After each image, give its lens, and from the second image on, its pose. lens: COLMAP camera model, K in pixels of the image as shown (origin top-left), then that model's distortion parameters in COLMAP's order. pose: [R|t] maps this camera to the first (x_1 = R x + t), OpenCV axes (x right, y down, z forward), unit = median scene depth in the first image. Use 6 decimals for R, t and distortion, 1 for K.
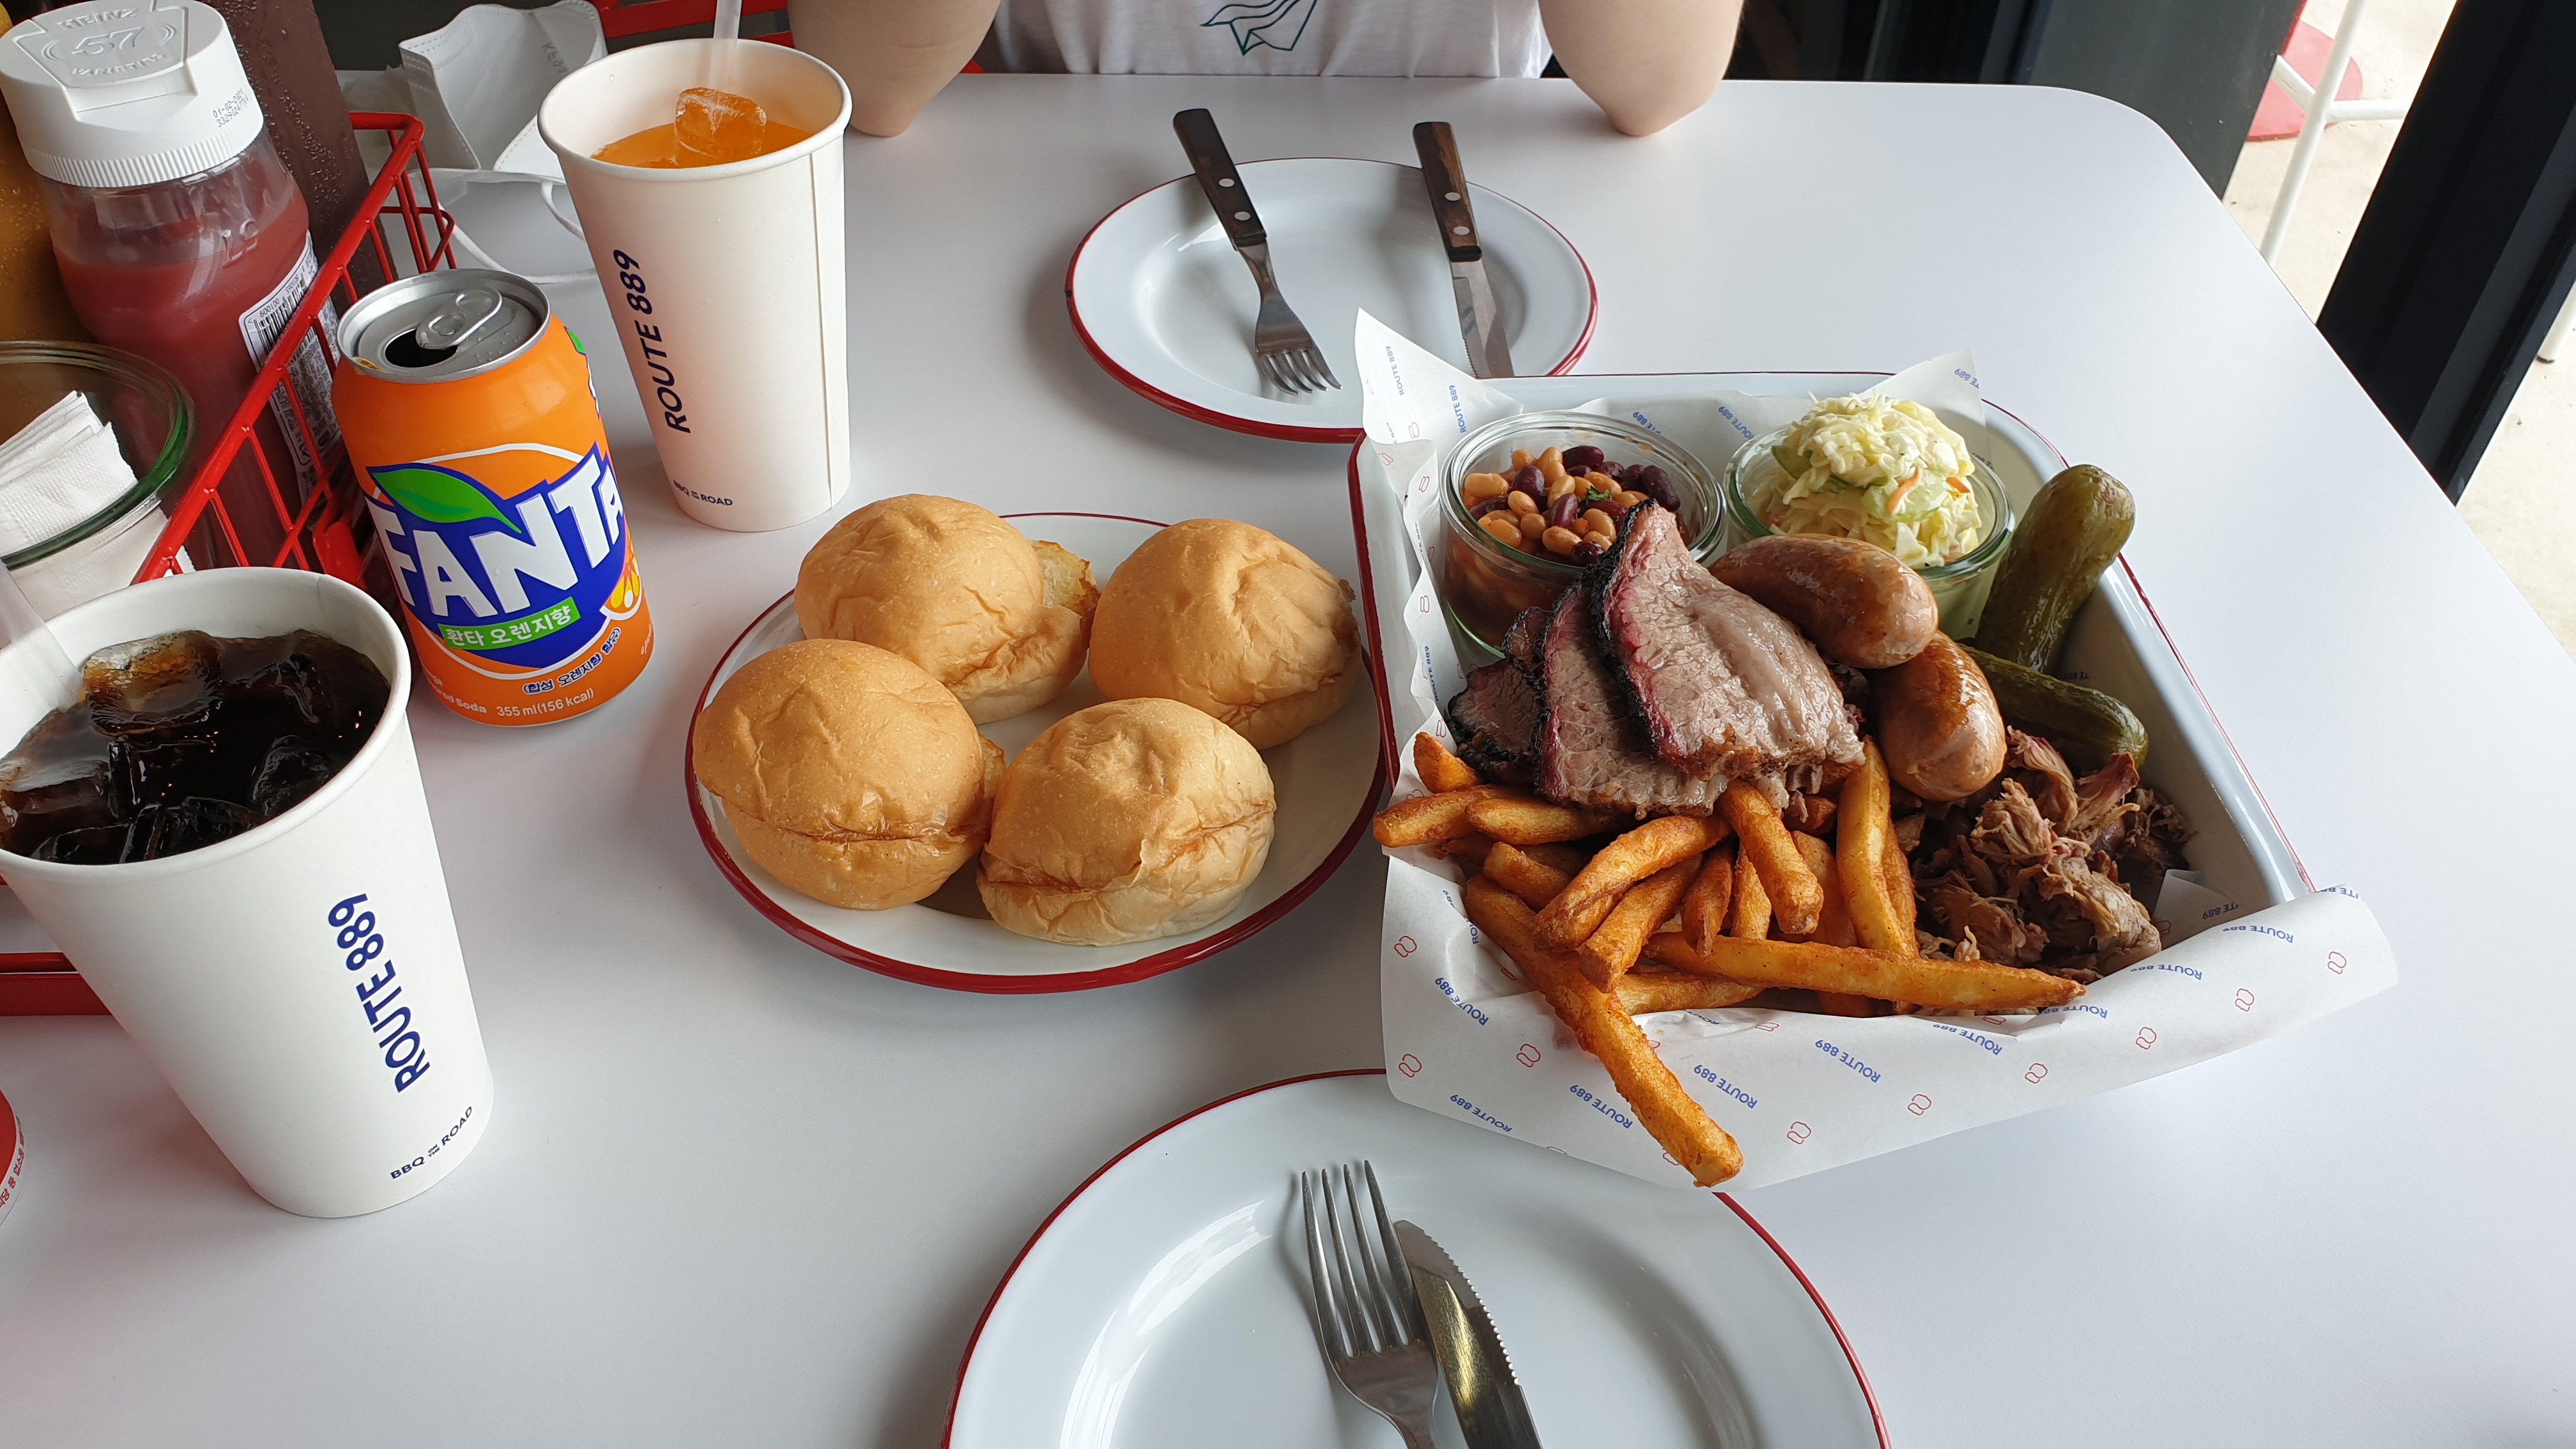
lens RADIAL K [[2251.2, 0, 1233.6], [0, 2251.2, 782.5], [0, 0, 1]] dist [0.223627, -0.659456]
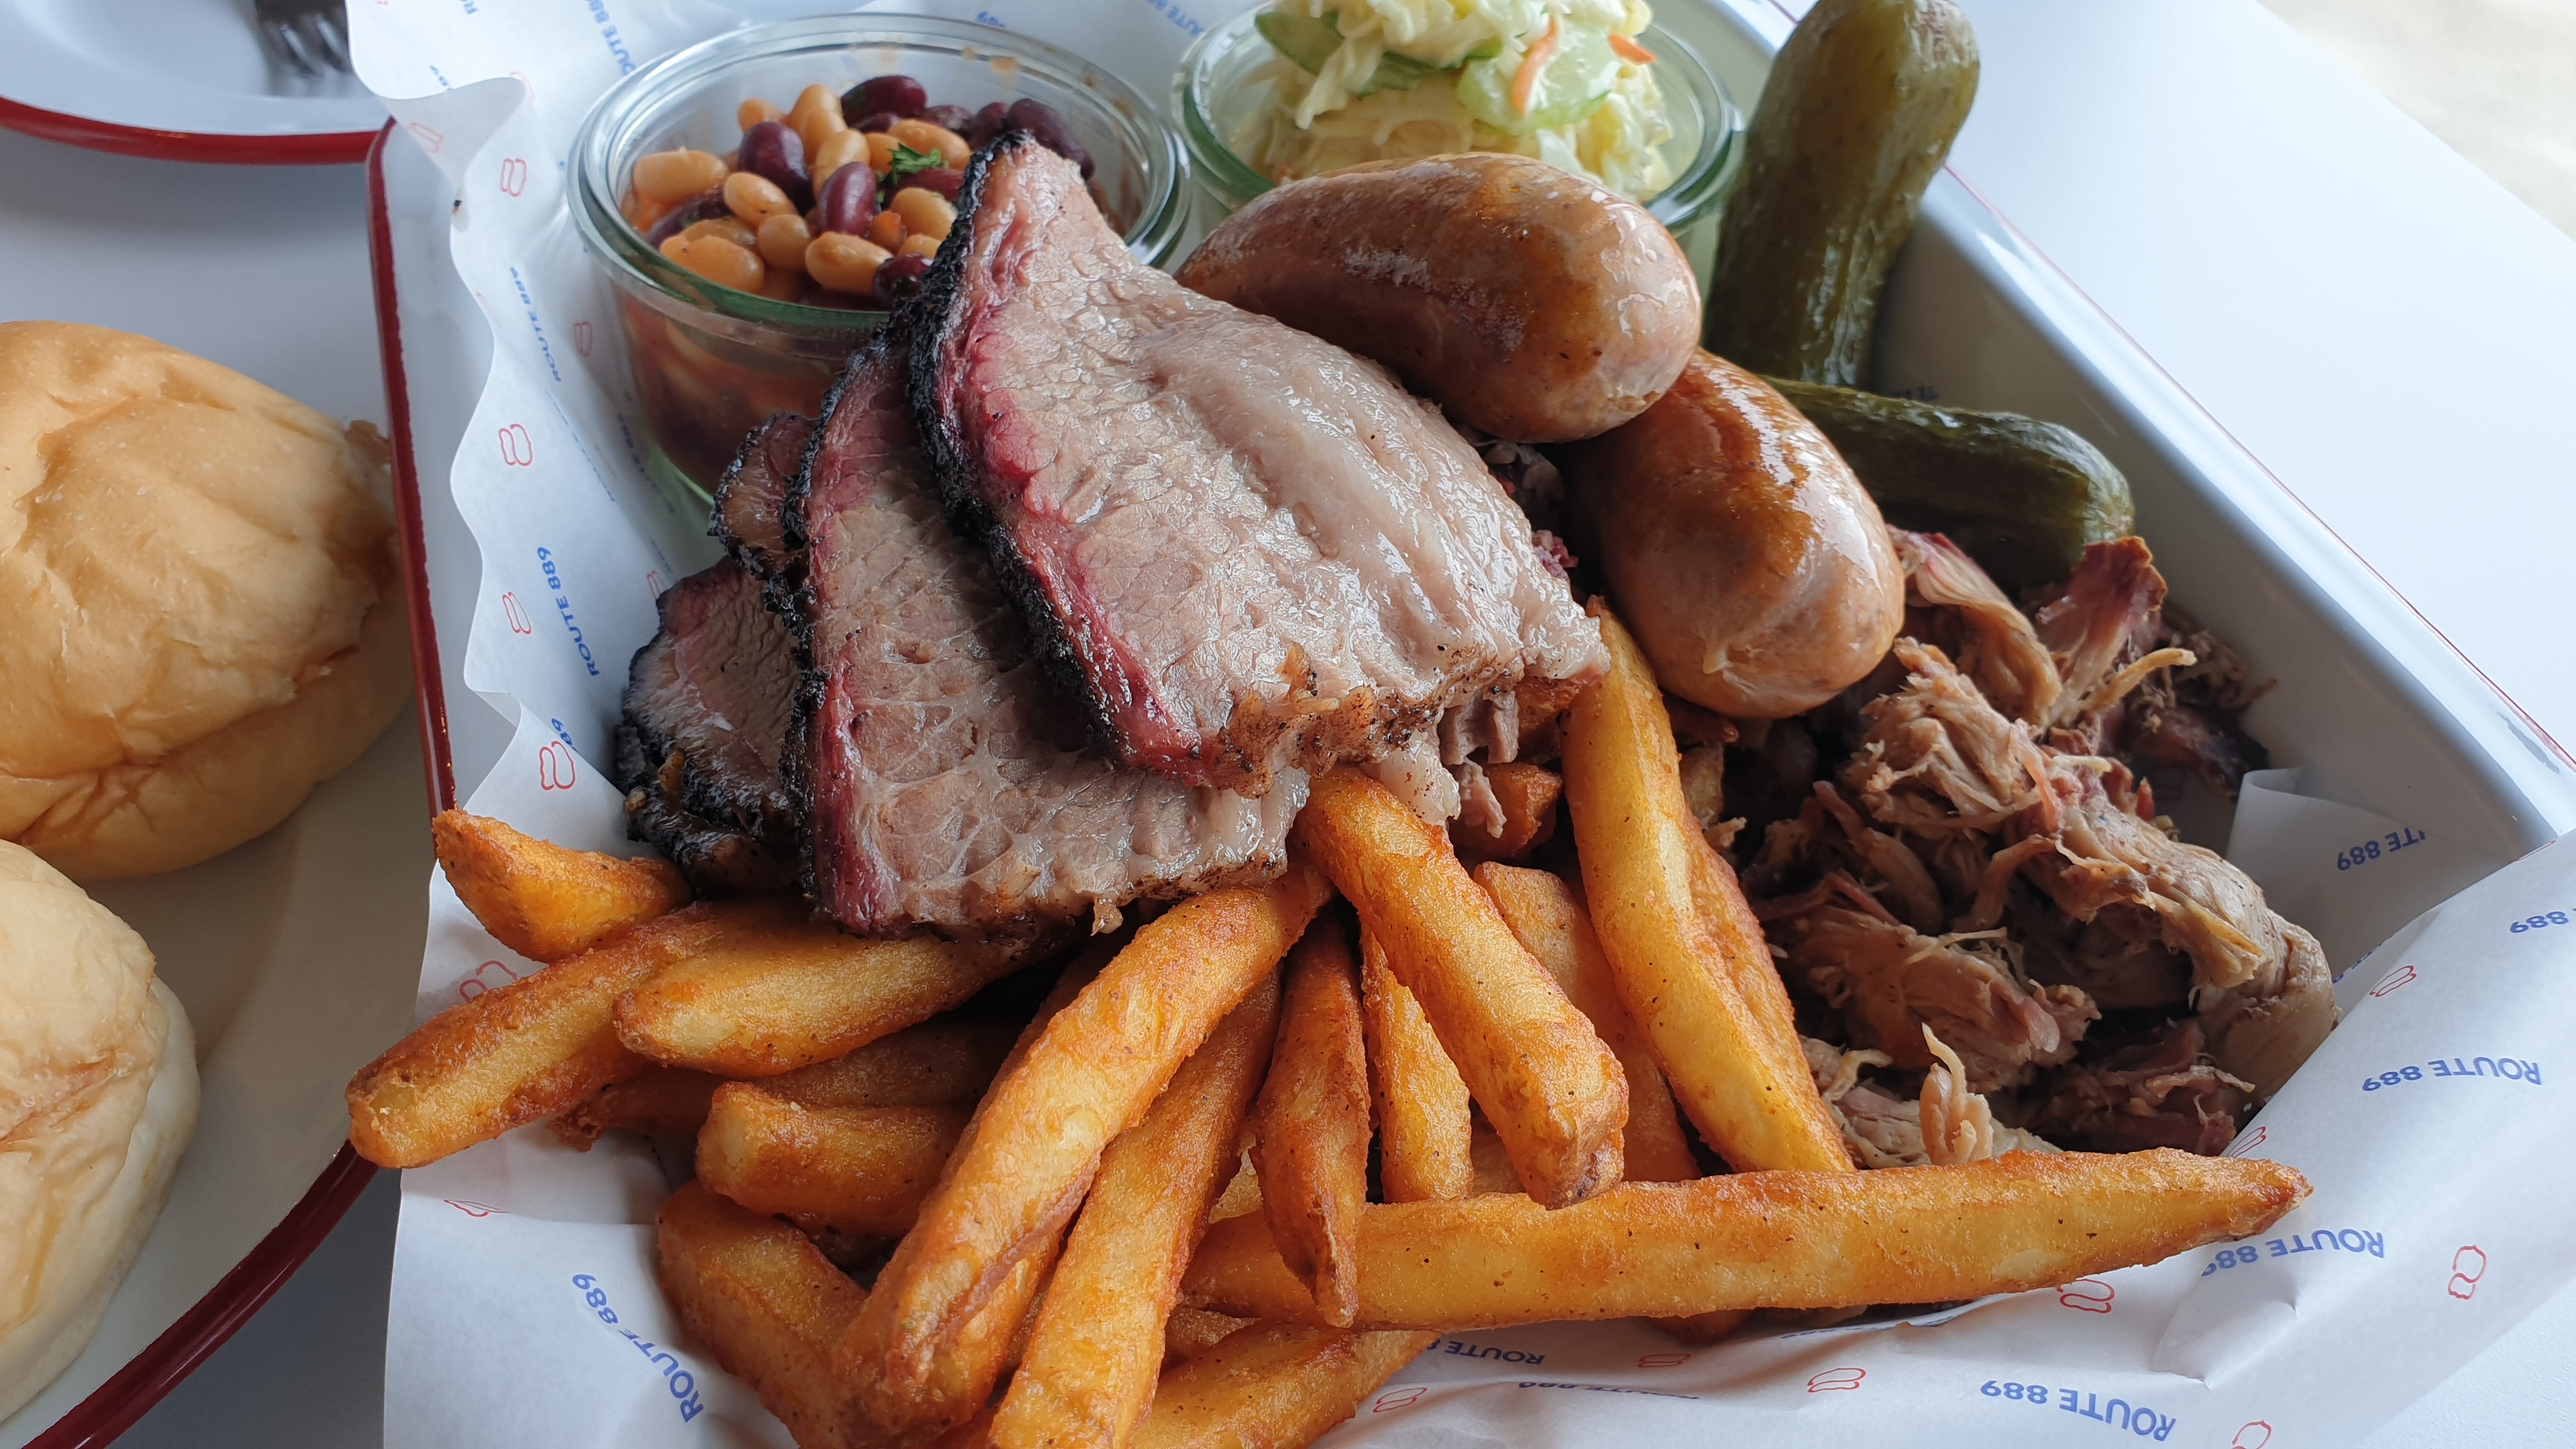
lens RADIAL K [[2251.2, 0, 1233.6], [0, 2251.2, 782.5], [0, 0, 1]] dist [0.223627, -0.659456]
pose [[0.963899, -0.183783, 0.192670, 0.125928], [0.171407, 0.982012, 0.079194, -0.032108], [-0.203759, -0.043310, 0.978063, 0.603789]]
